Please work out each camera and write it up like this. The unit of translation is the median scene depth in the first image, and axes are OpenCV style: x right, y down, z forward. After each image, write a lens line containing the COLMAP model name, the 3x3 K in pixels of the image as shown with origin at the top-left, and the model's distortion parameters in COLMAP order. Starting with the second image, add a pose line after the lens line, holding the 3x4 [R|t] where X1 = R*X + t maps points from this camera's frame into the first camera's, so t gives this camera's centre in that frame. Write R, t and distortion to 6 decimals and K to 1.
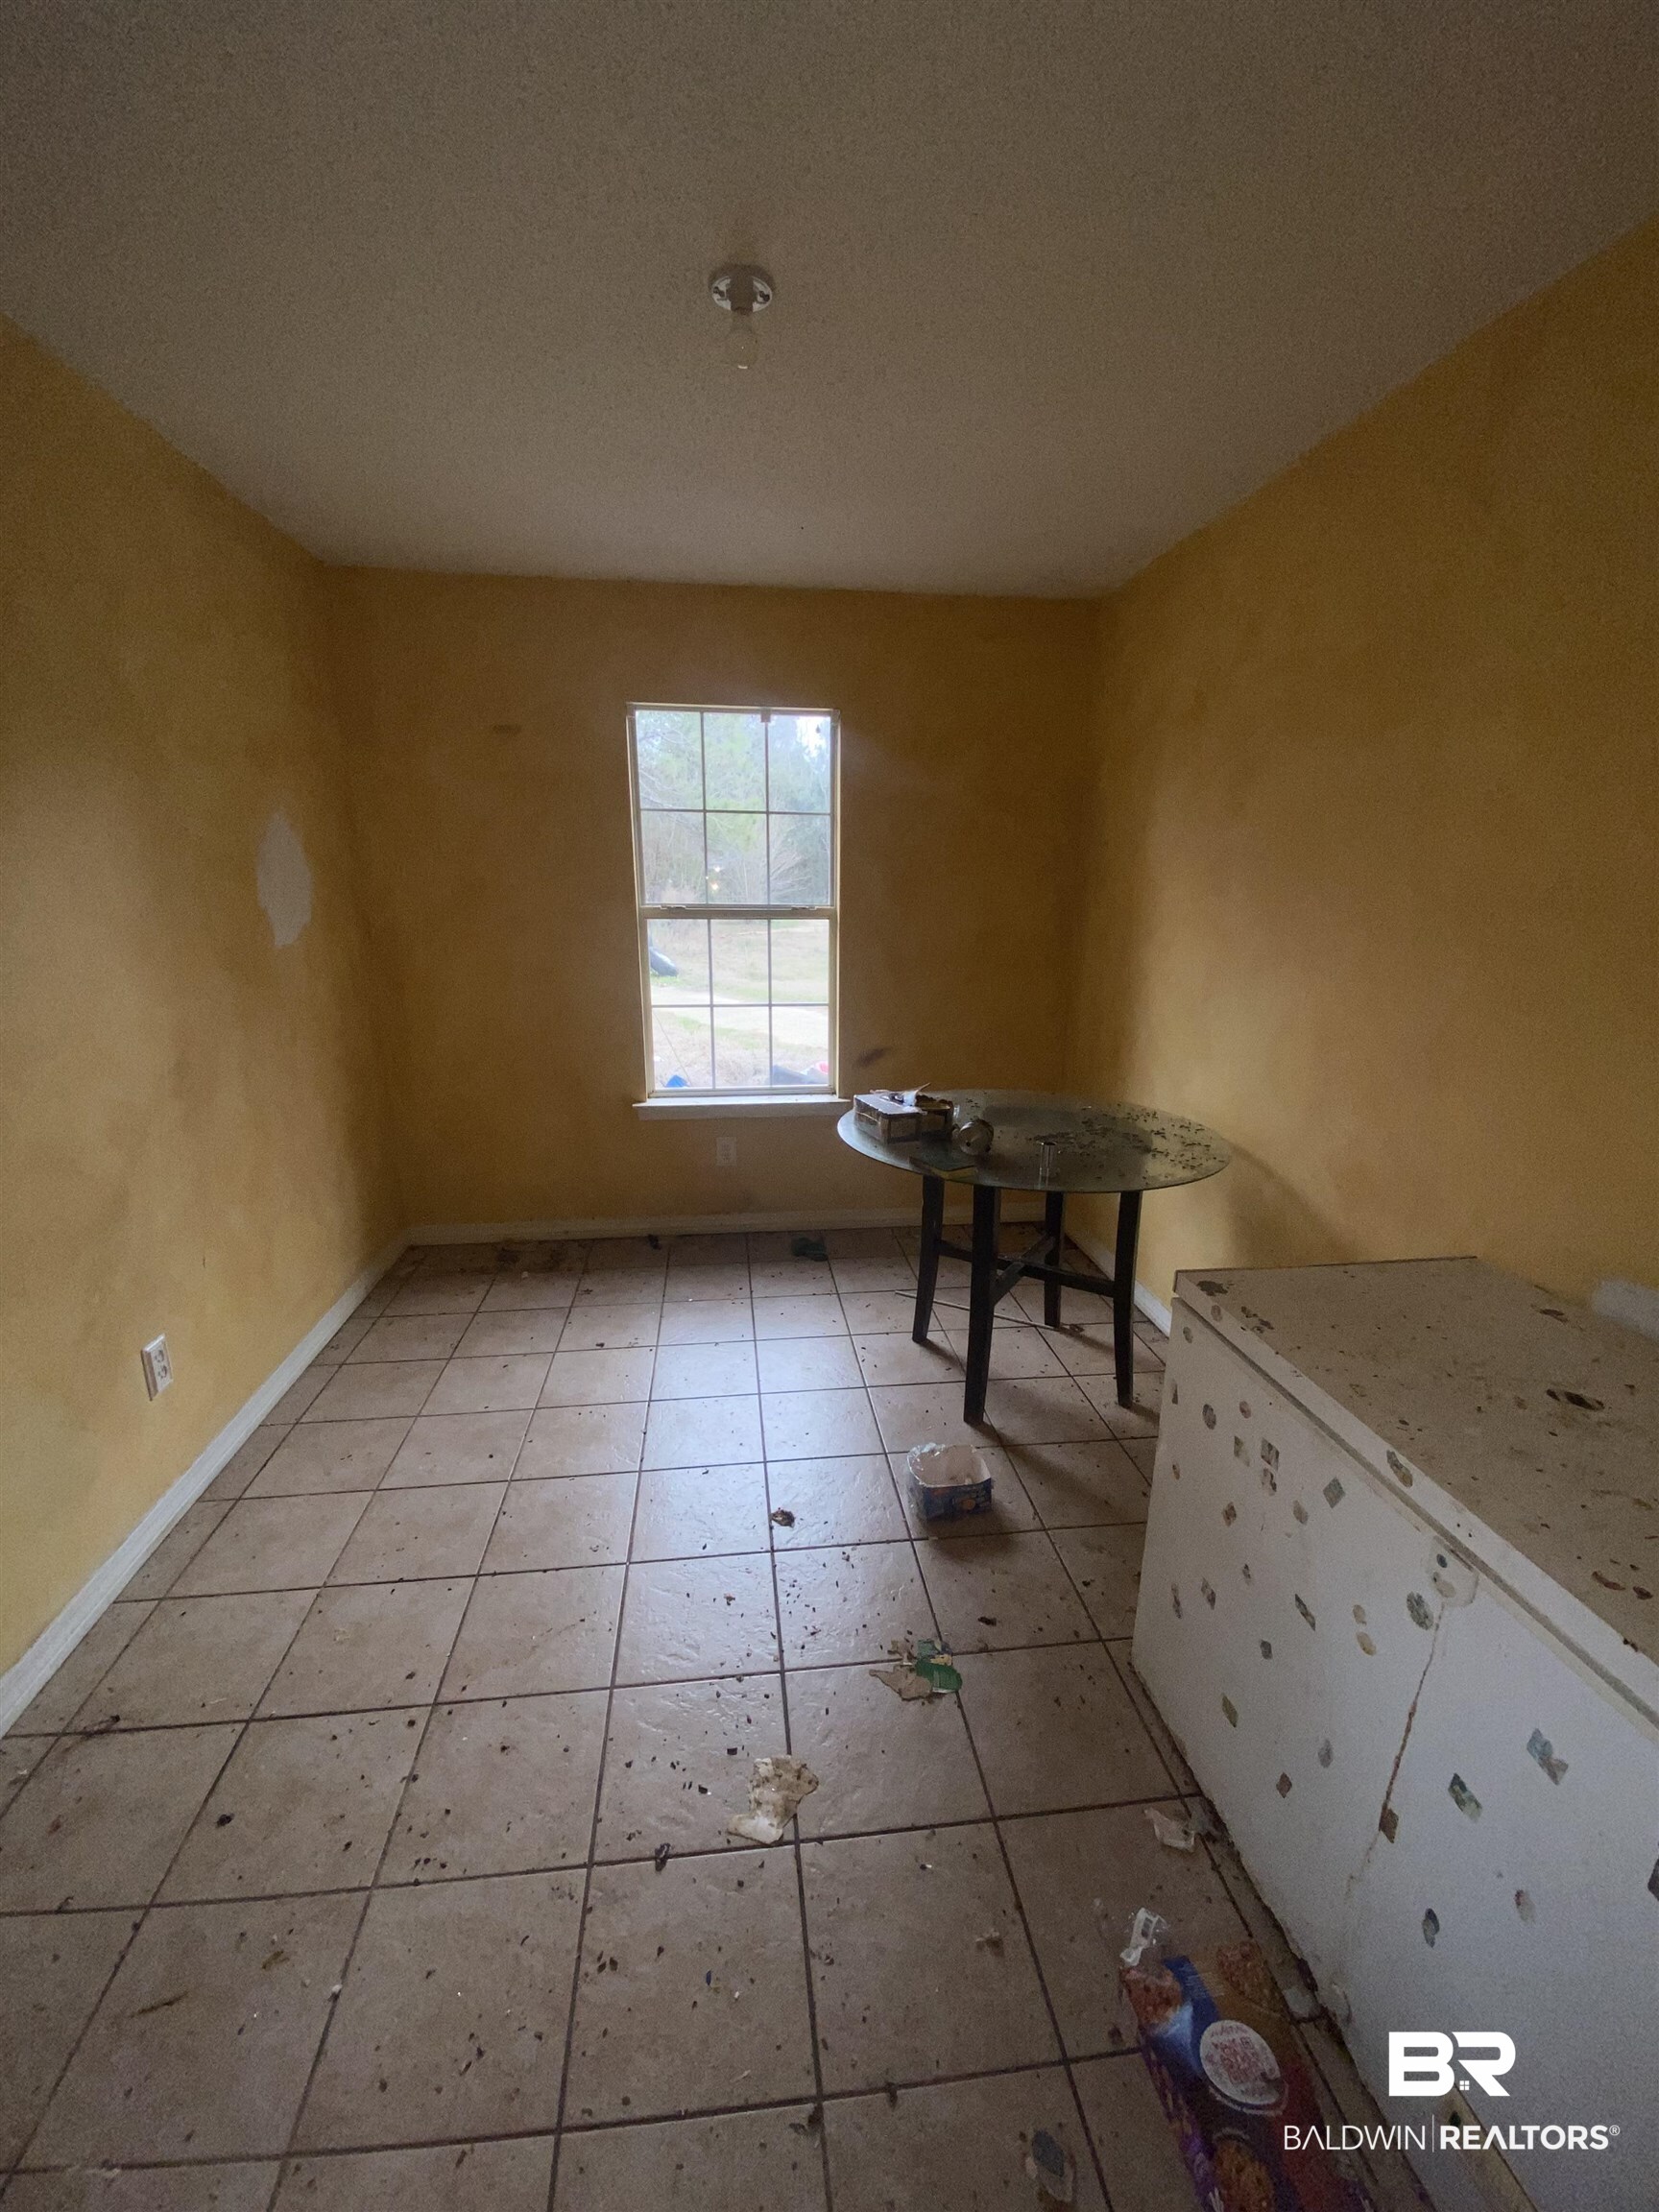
lens RADIAL K [[900.1, 0, 823.2], [0, 900.1, 1125.7], [0, 0, 1]] dist [-0.017798, -0.000934]
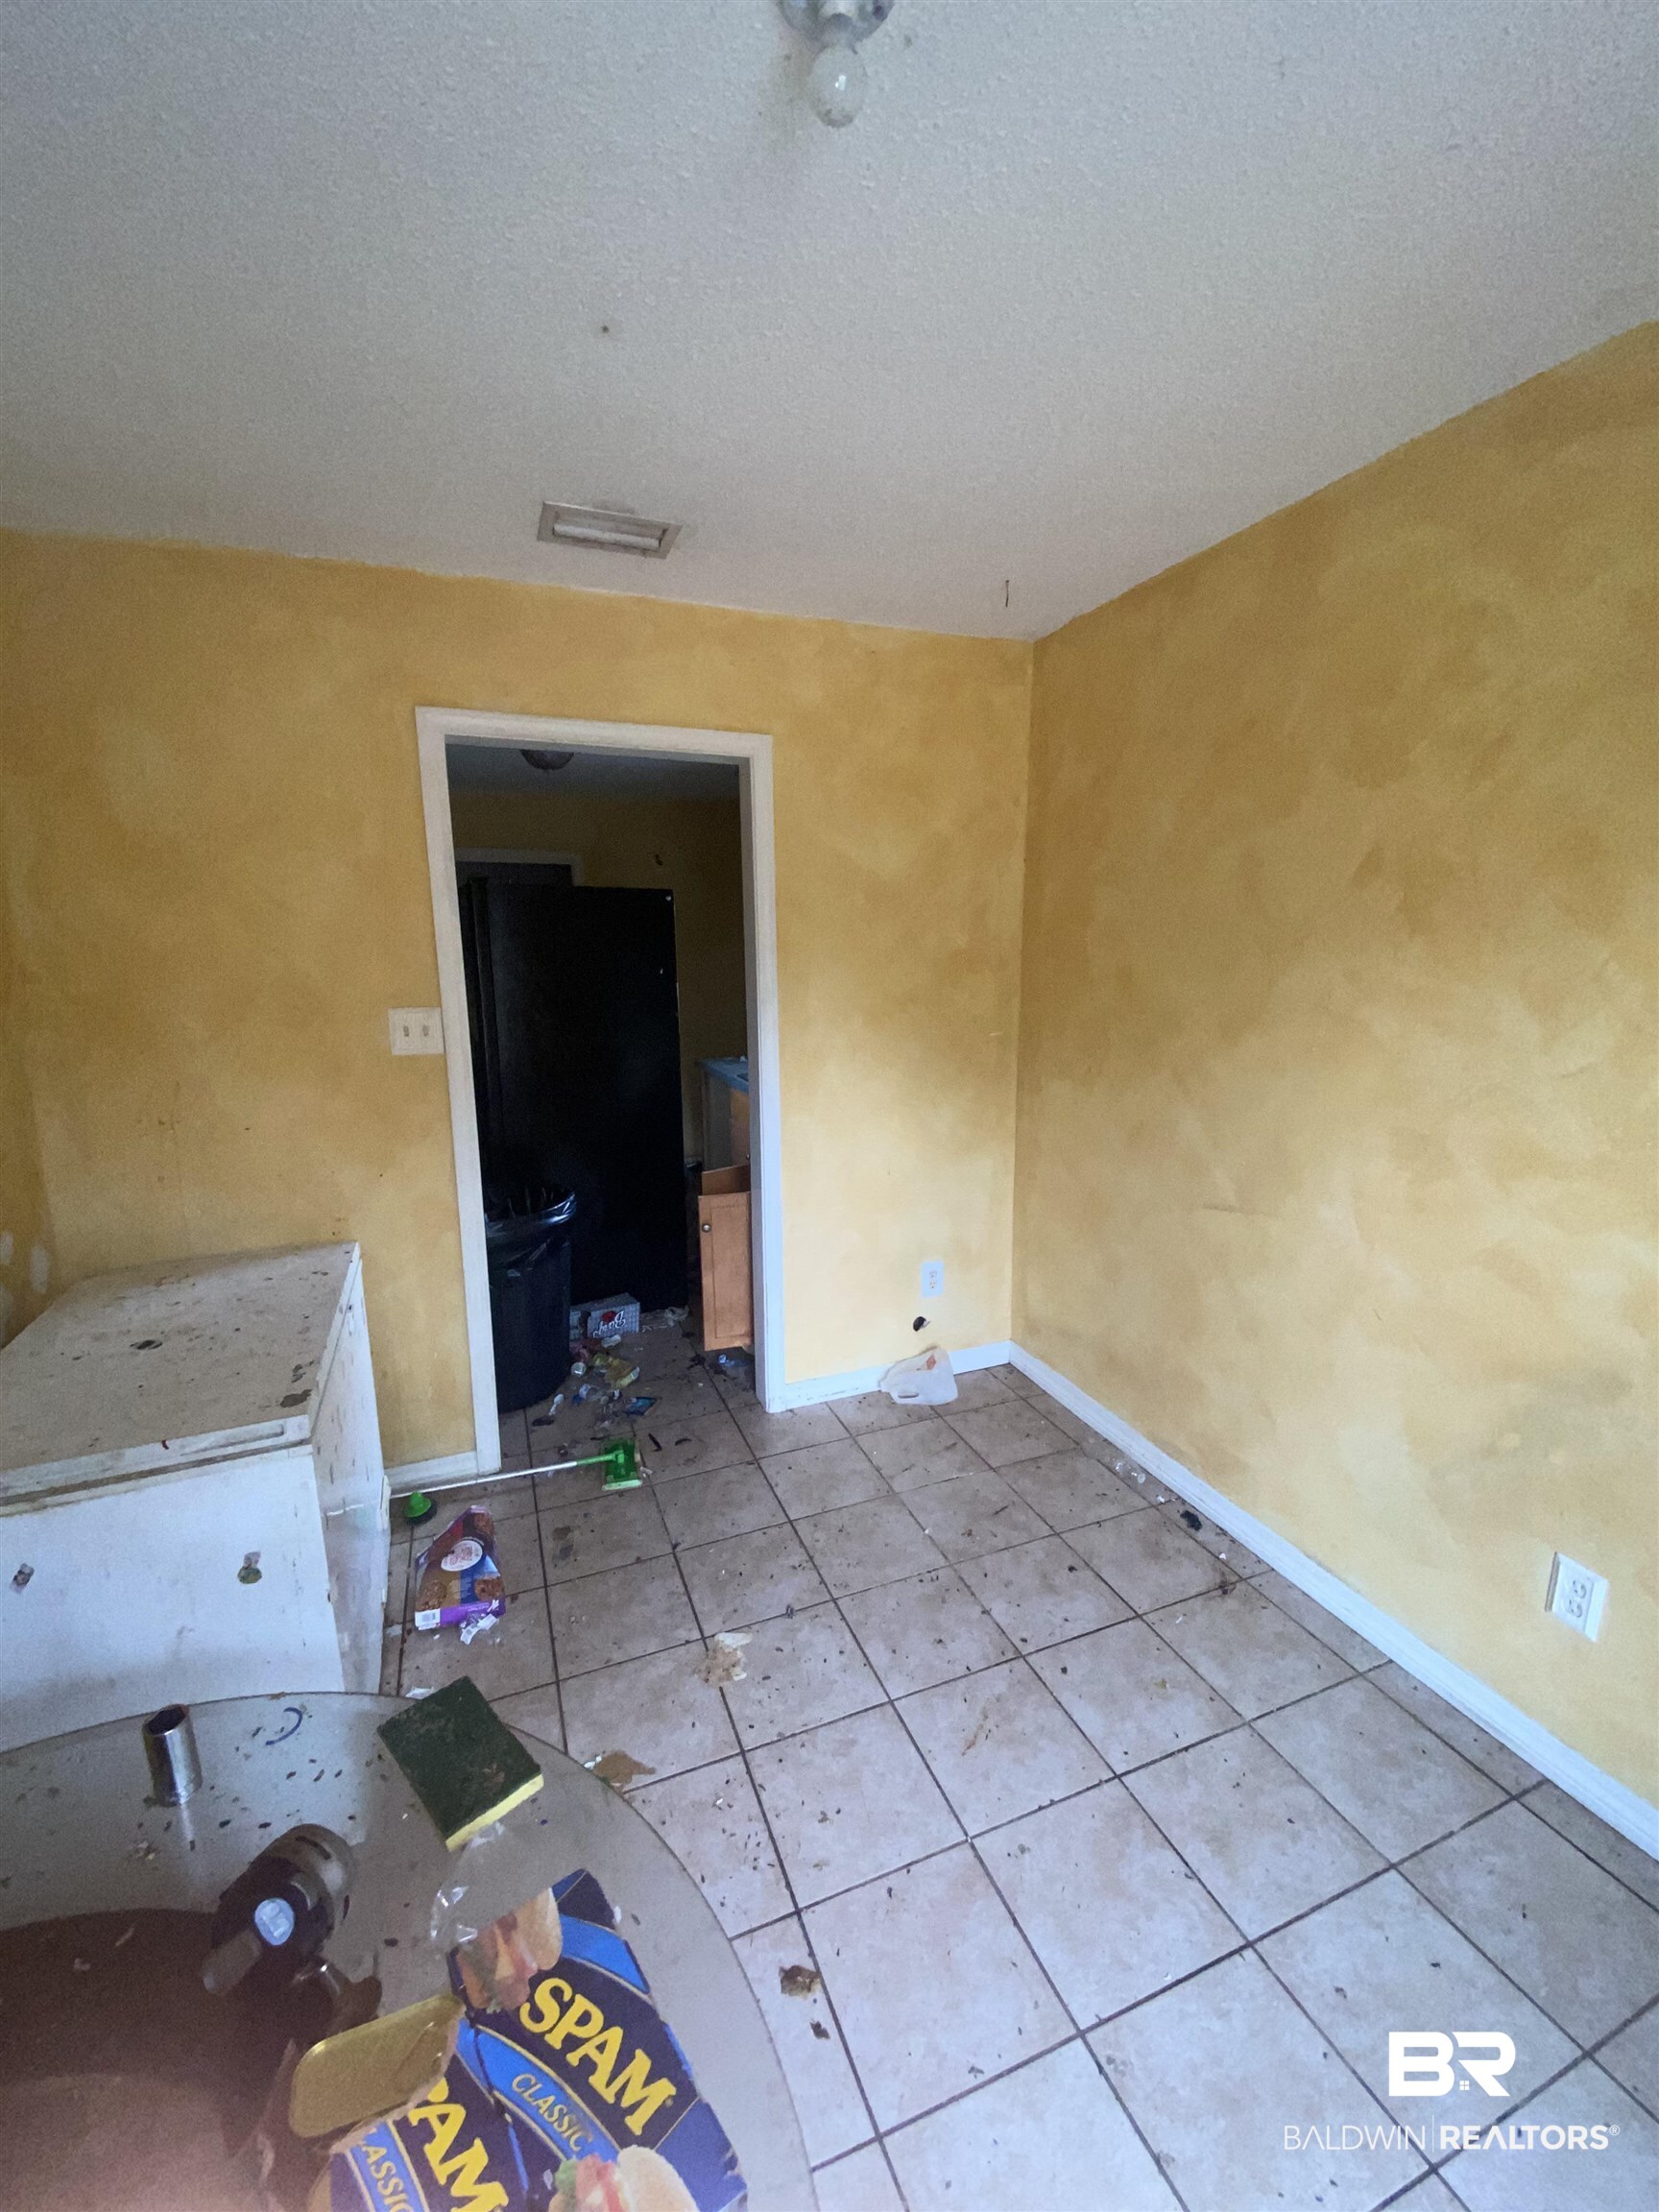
lens RADIAL K [[900.1, 0, 831.2], [0, 900.1, 1108.5], [0, 0, 1]] dist [-0.017798, -0.000934]
pose [[-0.966192, 0.048222, -0.253275, 0.079401], [-0.065490, 0.904232, 0.421990, -0.493982], [0.249369, 0.424310, -0.870503, 1.618814]]
